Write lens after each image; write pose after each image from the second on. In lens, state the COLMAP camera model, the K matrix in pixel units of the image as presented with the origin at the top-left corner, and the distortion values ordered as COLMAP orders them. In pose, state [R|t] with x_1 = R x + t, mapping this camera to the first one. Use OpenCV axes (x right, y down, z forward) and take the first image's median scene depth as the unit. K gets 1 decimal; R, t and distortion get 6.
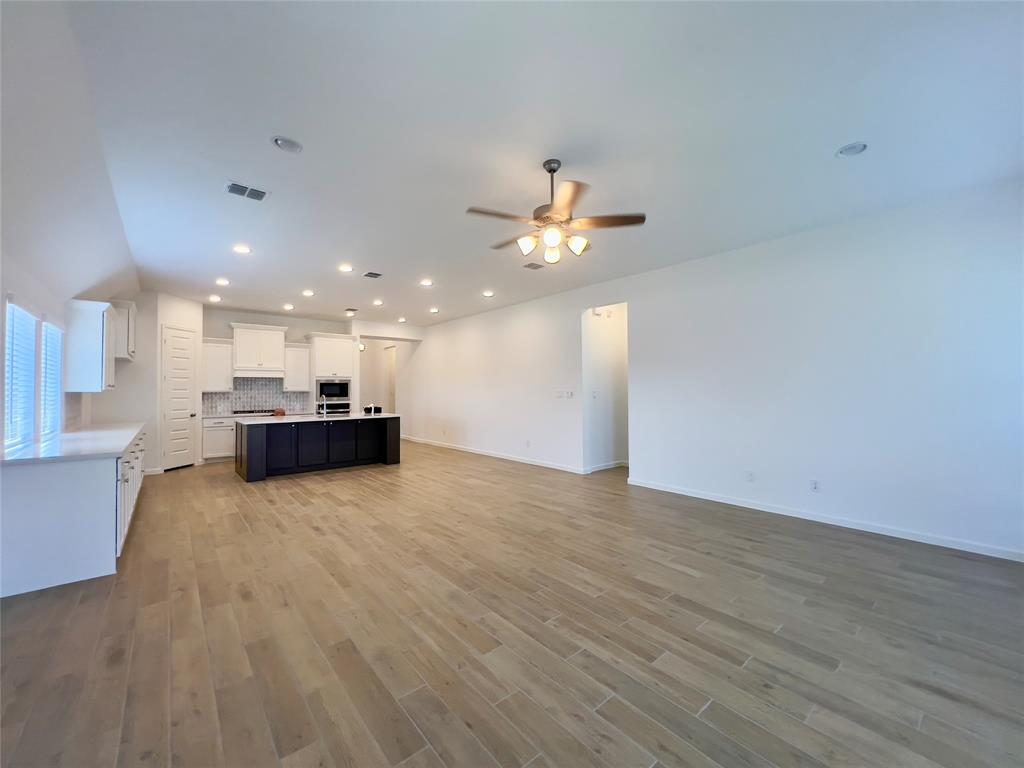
lens RADIAL K [[409.4, 0, 507.6], [0, 409.4, 383.3], [0, 0, 1]] dist [0.000790, -0.000066]
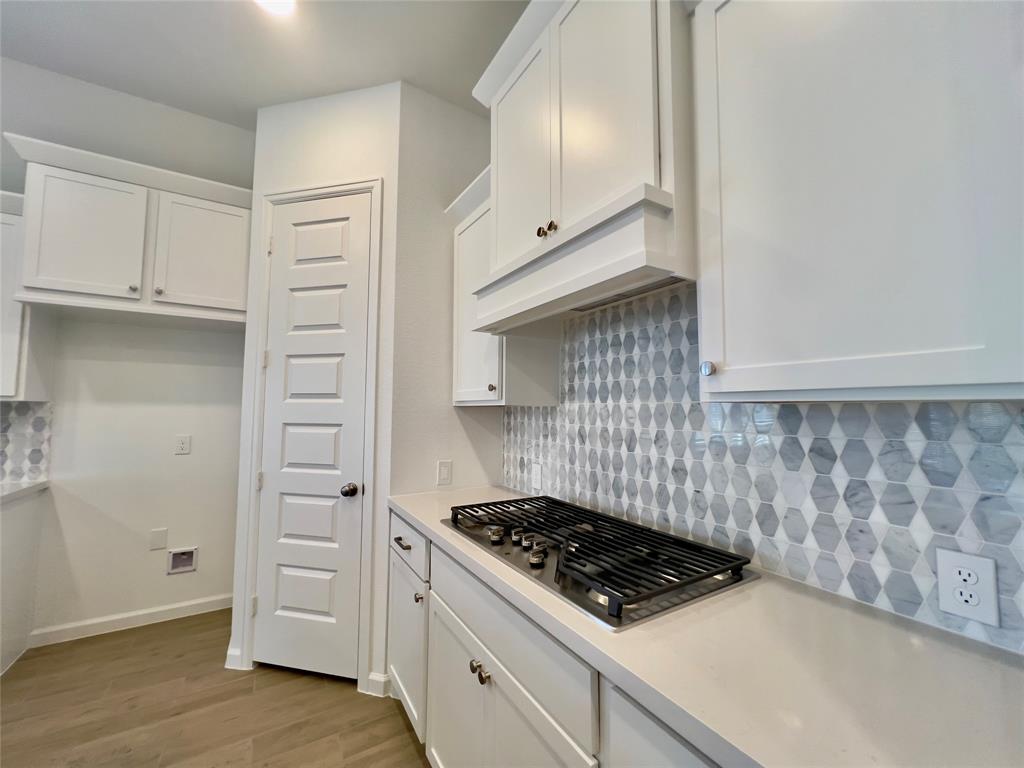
lens RADIAL K [[409.3, 0, 509.6], [0, 409.3, 381.1], [0, 0, 1]] dist [-0.000865, 0.001521]
pose [[-0.143305, -0.067651, -0.987364, -0.458208], [0.012318, 0.997462, -0.070130, 0.023164], [0.989602, -0.022212, -0.142107, 1.022299]]
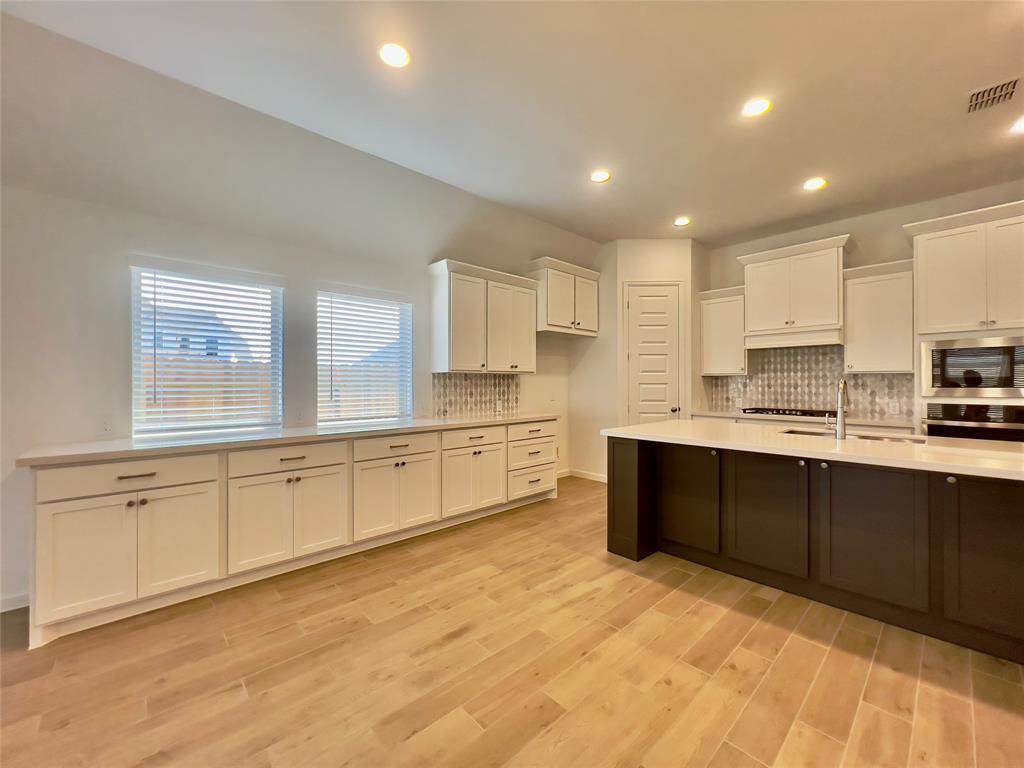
lens RADIAL K [[409.4, 0, 515.2], [0, 409.4, 383.9], [0, 0, 1]] dist [0.000790, -0.000066]
pose [[0.060559, 0.004120, -0.998156, -0.101752], [0.019221, 0.999801, 0.005293, 0.023834], [0.997980, -0.019506, 0.060468, 0.624777]]
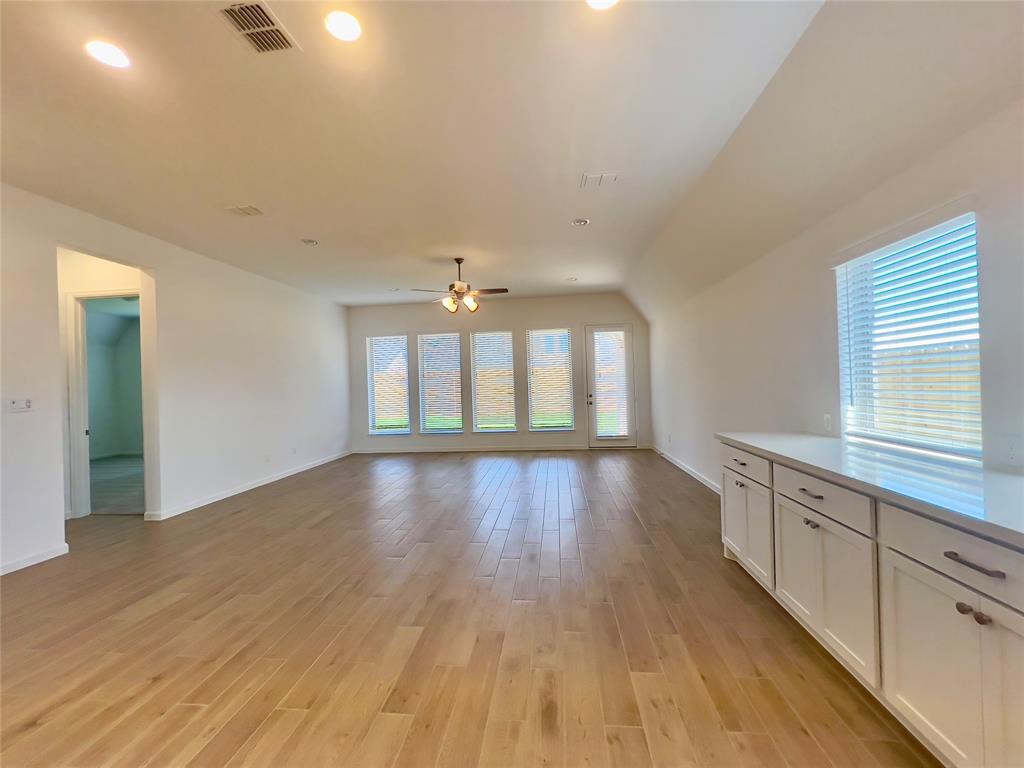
lens RADIAL K [[409.3, 0, 512.3], [0, 409.3, 383.9], [0, 0, 1]] dist [-0.000865, 0.001521]
pose [[-0.697676, 0.029052, 0.715824, -0.480943], [0.021659, 0.999576, -0.019458, 0.019737], [-0.716086, 0.001928, -0.698009, 0.750713]]
